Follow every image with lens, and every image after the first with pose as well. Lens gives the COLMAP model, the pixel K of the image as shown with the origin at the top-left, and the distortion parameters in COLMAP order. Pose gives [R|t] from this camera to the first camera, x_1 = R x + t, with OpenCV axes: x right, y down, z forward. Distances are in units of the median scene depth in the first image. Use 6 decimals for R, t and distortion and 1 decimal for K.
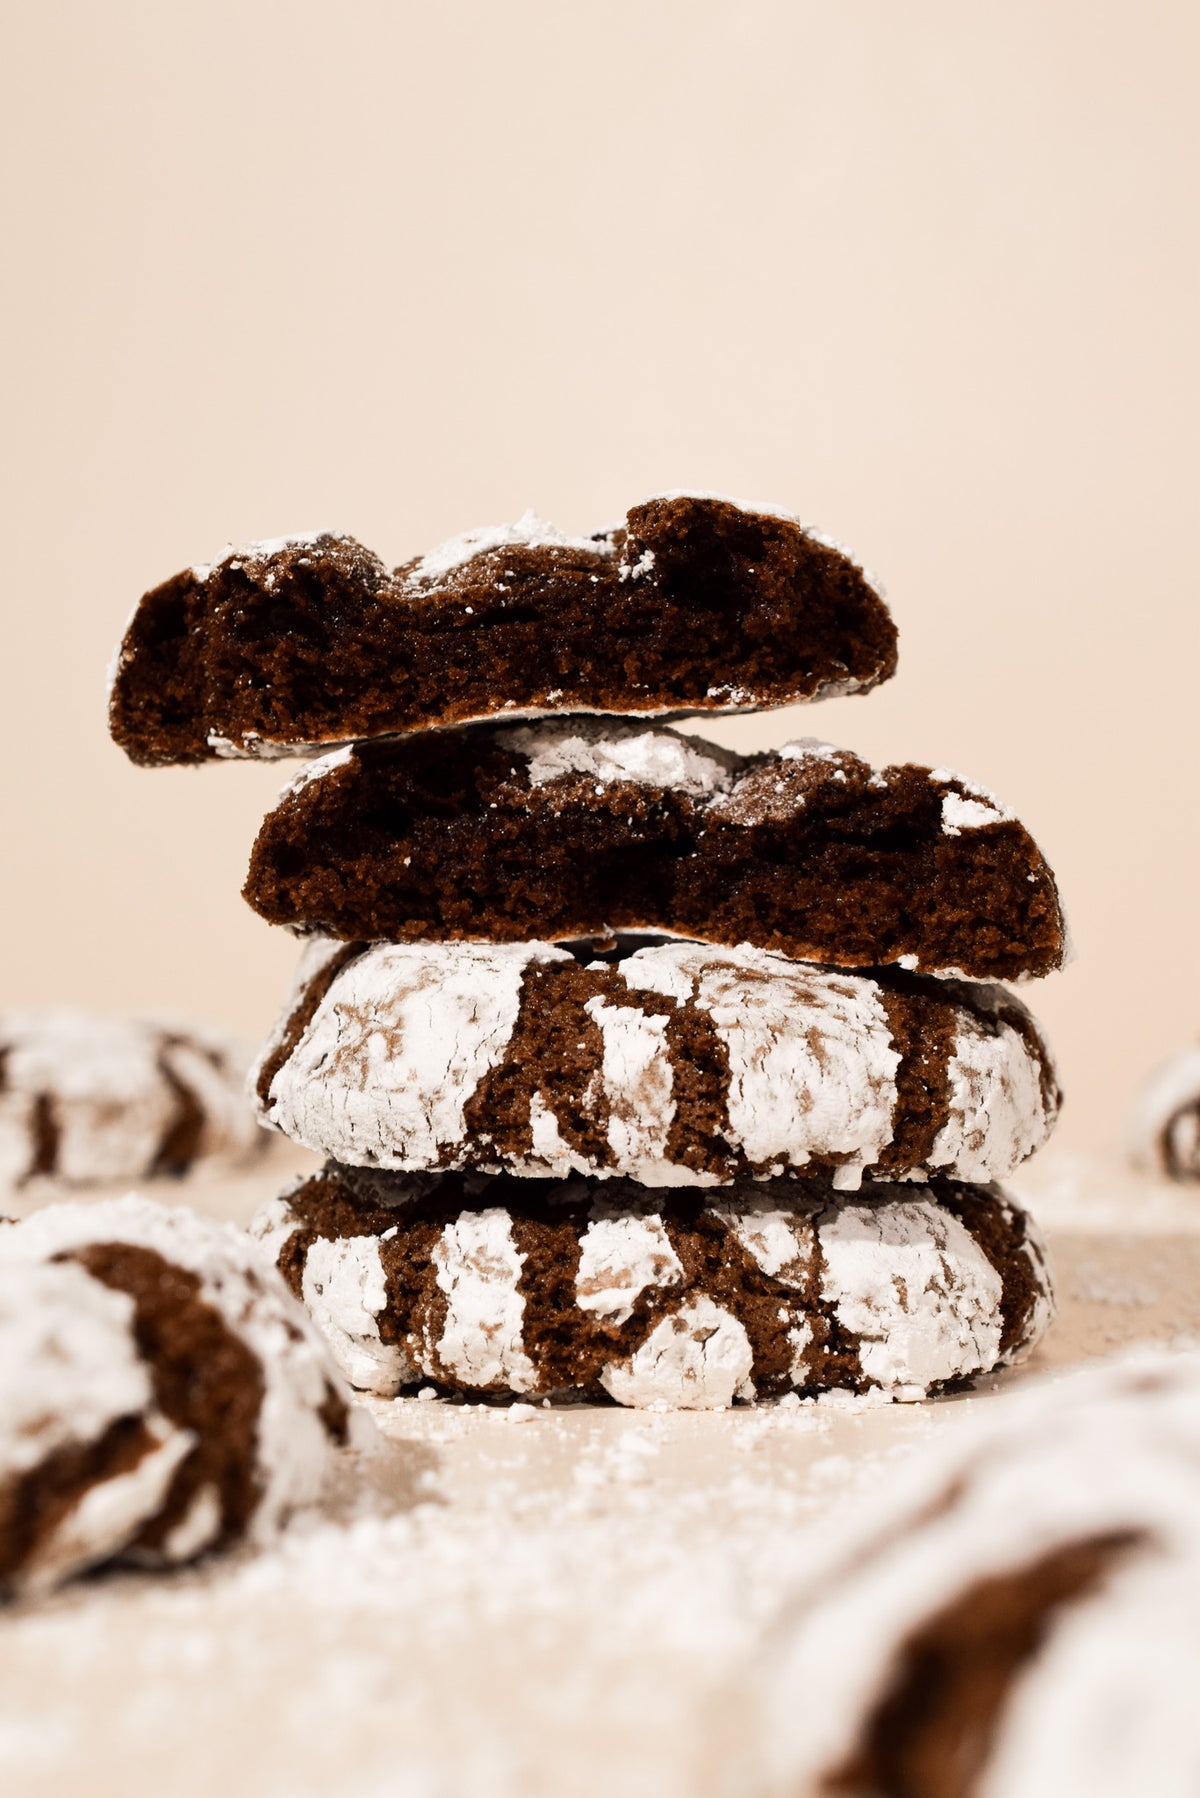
lens RADIAL K [[3293.3, 0, 599.5], [0, 3293.3, 990.3], [0, 0, 1]] dist [0.005480, 0.074196]
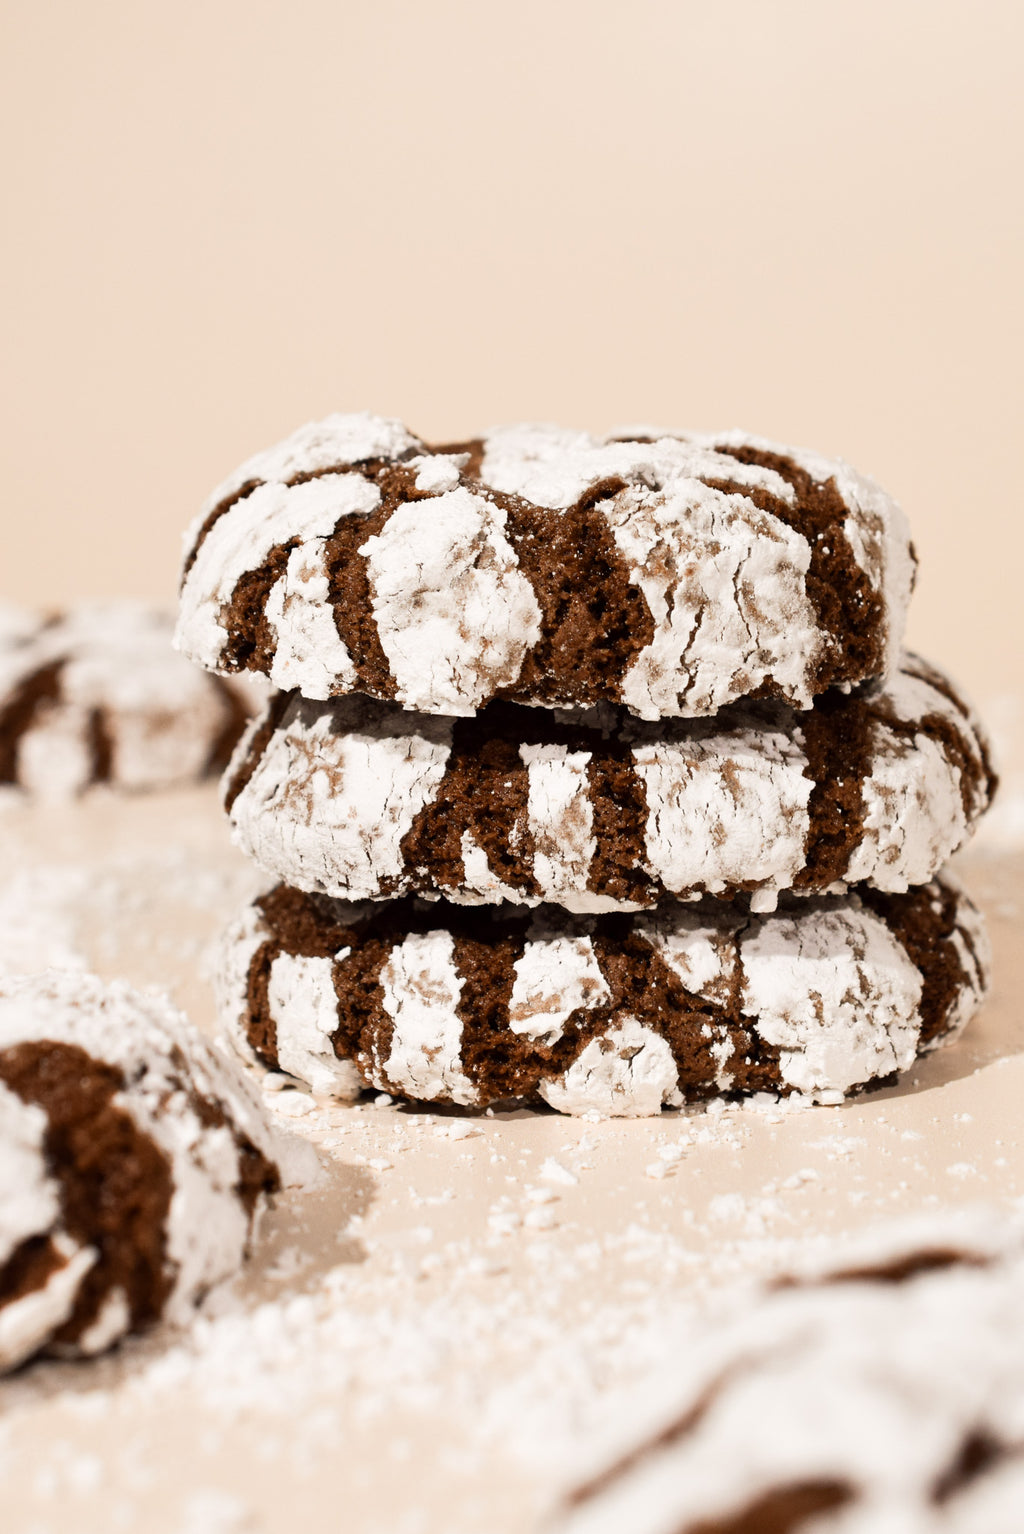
lens RADIAL K [[3234.7, 0, 550.5], [0, 3234.7, 768.2], [0, 0, 1]] dist [-0.006249, 0.088819]
pose [[0.996578, -0.024606, -0.078905, 0.089861], [0.034657, 0.991084, 0.128651, -0.121448], [0.075036, -0.130945, 0.988546, -0.027568]]
